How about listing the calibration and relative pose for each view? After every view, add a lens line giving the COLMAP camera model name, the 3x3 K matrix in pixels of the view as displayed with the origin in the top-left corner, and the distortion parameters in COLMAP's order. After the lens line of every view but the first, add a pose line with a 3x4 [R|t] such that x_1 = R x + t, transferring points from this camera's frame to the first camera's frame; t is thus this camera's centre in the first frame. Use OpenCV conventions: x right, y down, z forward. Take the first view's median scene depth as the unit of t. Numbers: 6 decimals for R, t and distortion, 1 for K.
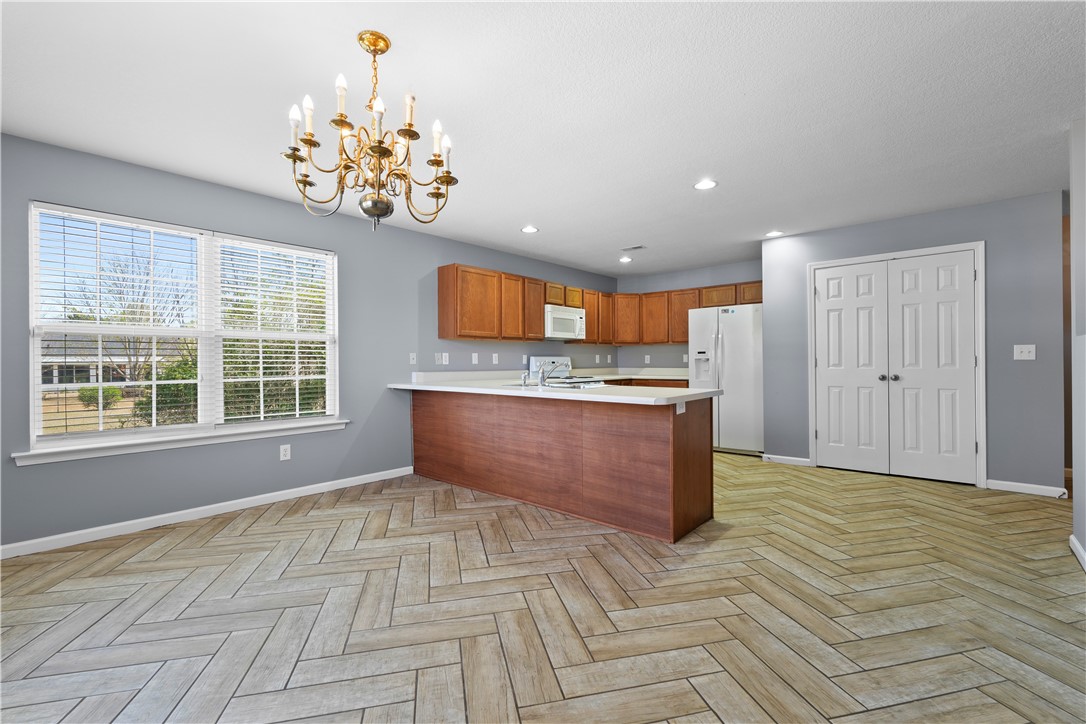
lens RADIAL K [[474.3, 0, 545.3], [0, 474.3, 362.1], [0, 0, 1]] dist [0.002980, 0.000493]
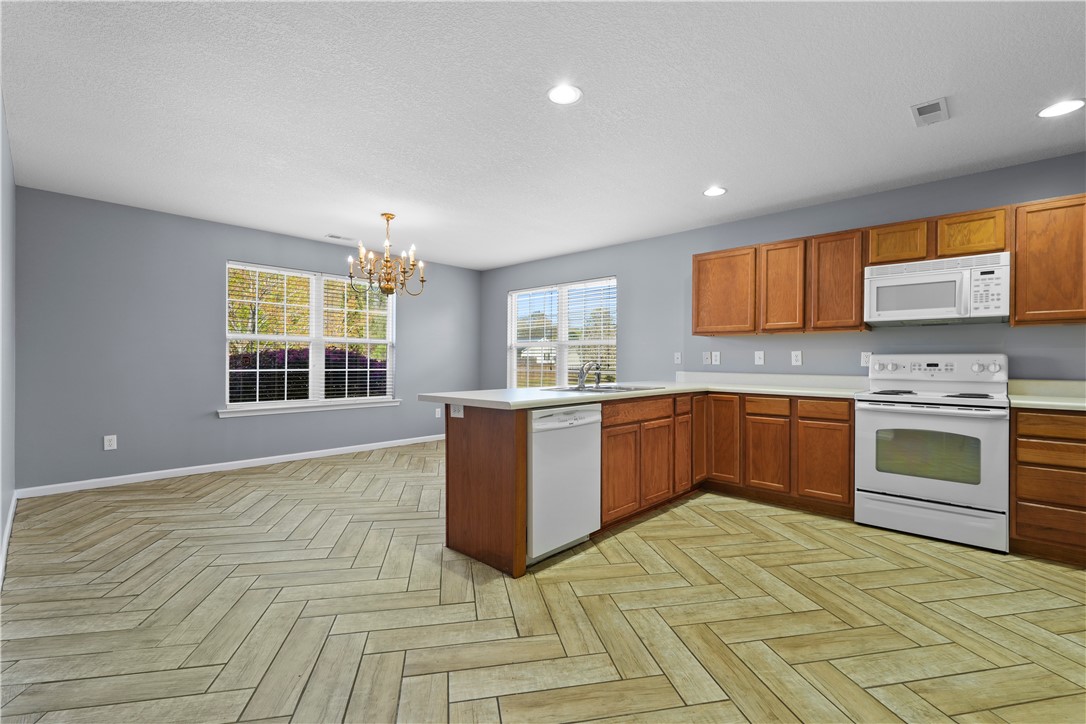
lens RADIAL K [[474.3, 0, 541.5], [0, 474.3, 359.4], [0, 0, 1]] dist [0.002980, 0.000493]
pose [[-0.049367, 0.002768, -0.998777, 0.770851], [-0.007156, 0.999970, 0.003125, -0.005715], [0.998755, 0.007302, -0.049346, 0.772820]]
